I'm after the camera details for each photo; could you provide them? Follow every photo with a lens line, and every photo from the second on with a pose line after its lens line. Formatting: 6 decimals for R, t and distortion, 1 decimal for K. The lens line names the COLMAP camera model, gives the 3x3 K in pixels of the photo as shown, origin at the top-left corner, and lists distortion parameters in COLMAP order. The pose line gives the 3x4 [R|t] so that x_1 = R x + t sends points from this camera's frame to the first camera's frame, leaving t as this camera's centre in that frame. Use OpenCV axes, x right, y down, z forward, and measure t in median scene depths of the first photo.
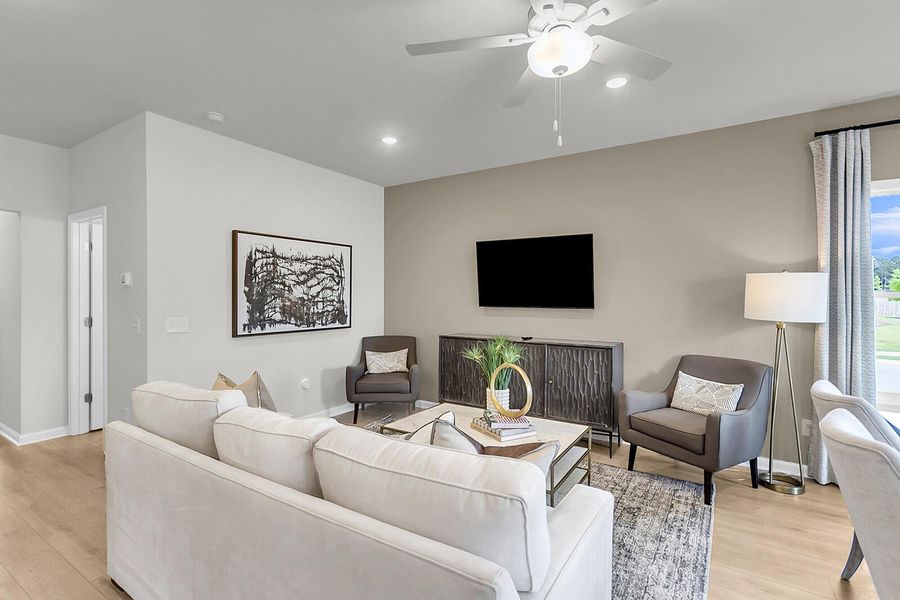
lens RADIAL K [[434.1, 0, 441.9], [0, 434.1, 299.4], [0, 0, 1]] dist [0.002691, 0.000509]
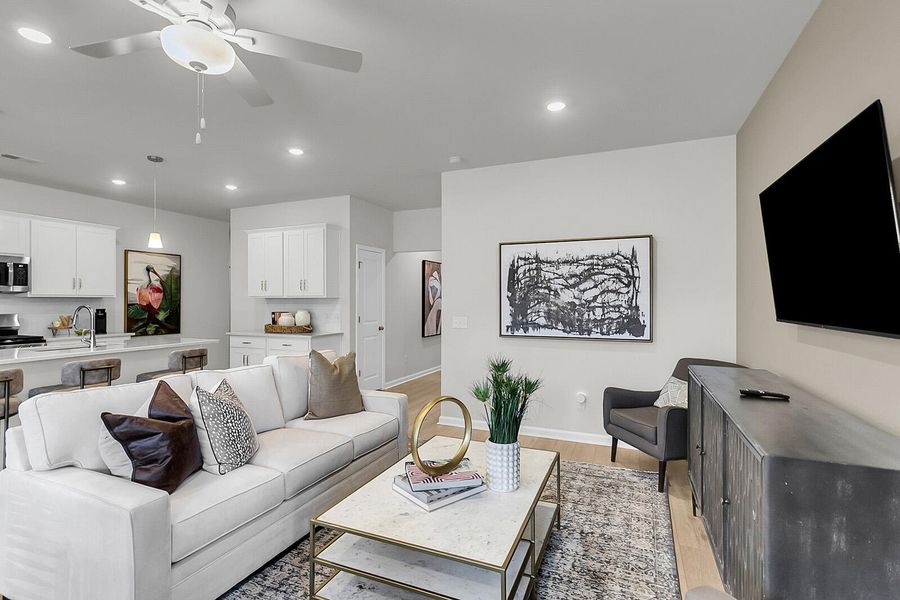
lens RADIAL K [[434.1, 0, 441.9], [0, 434.1, 299.4], [0, 0, 1]] dist [0.002691, 0.000509]
pose [[0.168272, -0.004760, -0.985729, 0.569231], [-0.009282, 0.999936, -0.006413, -0.001895], [0.985697, 0.010229, 0.168217, 0.593881]]
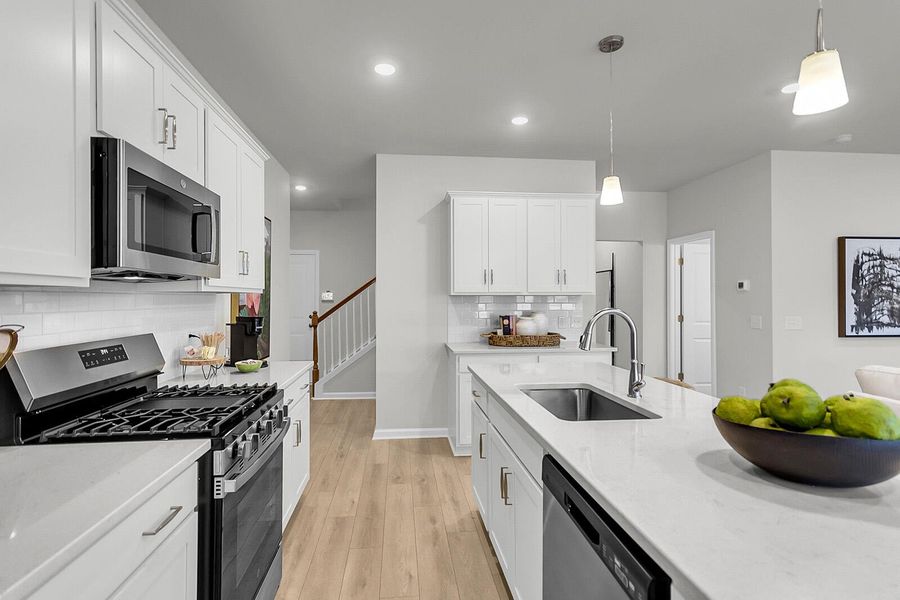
lens RADIAL K [[436.6, 0, 439.2], [0, 436.6, 293.4], [0, 0, 1]] dist [0.004475, 0.000727]
pose [[0.628301, -0.012638, -0.777868, -0.236868], [-0.004056, 0.999801, -0.019519, 0.004557], [0.777960, 0.015419, 0.628124, -0.402695]]
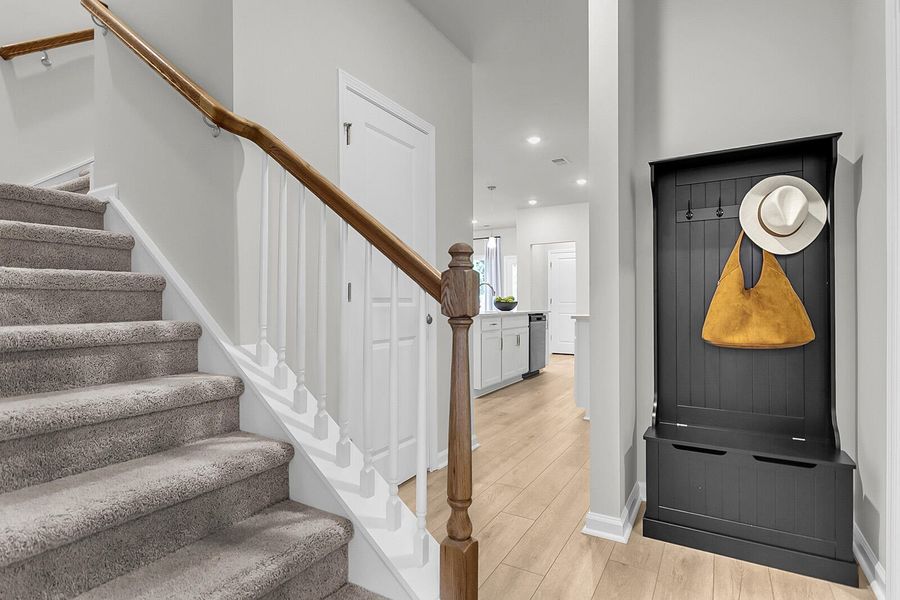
lens RADIAL K [[434.1, 0, 441.9], [0, 434.1, 299.4], [0, 0, 1]] dist [0.002691, 0.000509]
pose [[-0.029413, 0.005846, 0.999550, -1.821575], [0.011219, 0.999922, -0.005518, 0.064603], [-0.999504, 0.011051, -0.029476, 0.179500]]
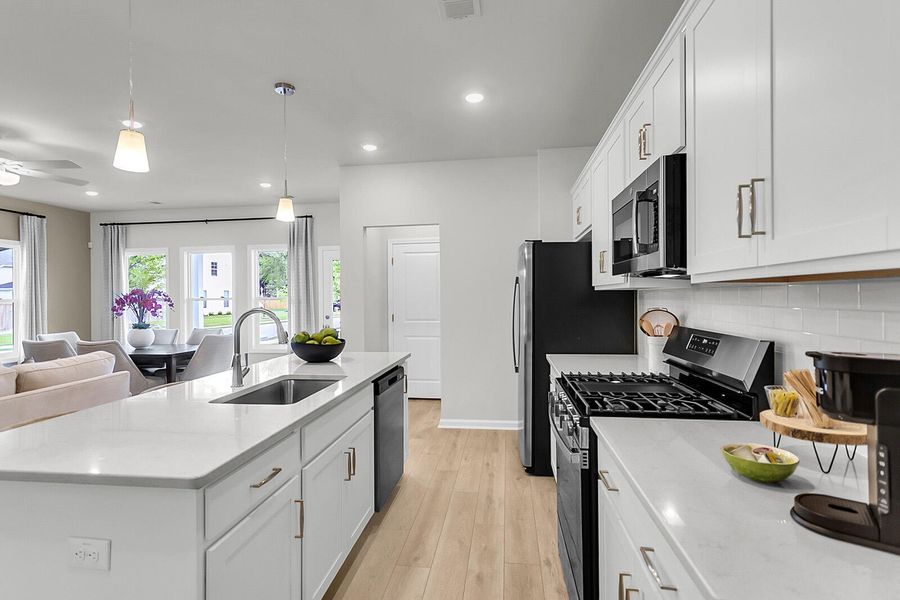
lens RADIAL K [[436.6, 0, 439.2], [0, 436.6, 293.4], [0, 0, 1]] dist [0.004475, 0.000727]
pose [[-0.419492, 0.006475, 0.907736, -0.996609], [0.013562, 0.999908, -0.000865, -0.008505], [-0.907658, 0.011948, -0.419541, 0.023999]]
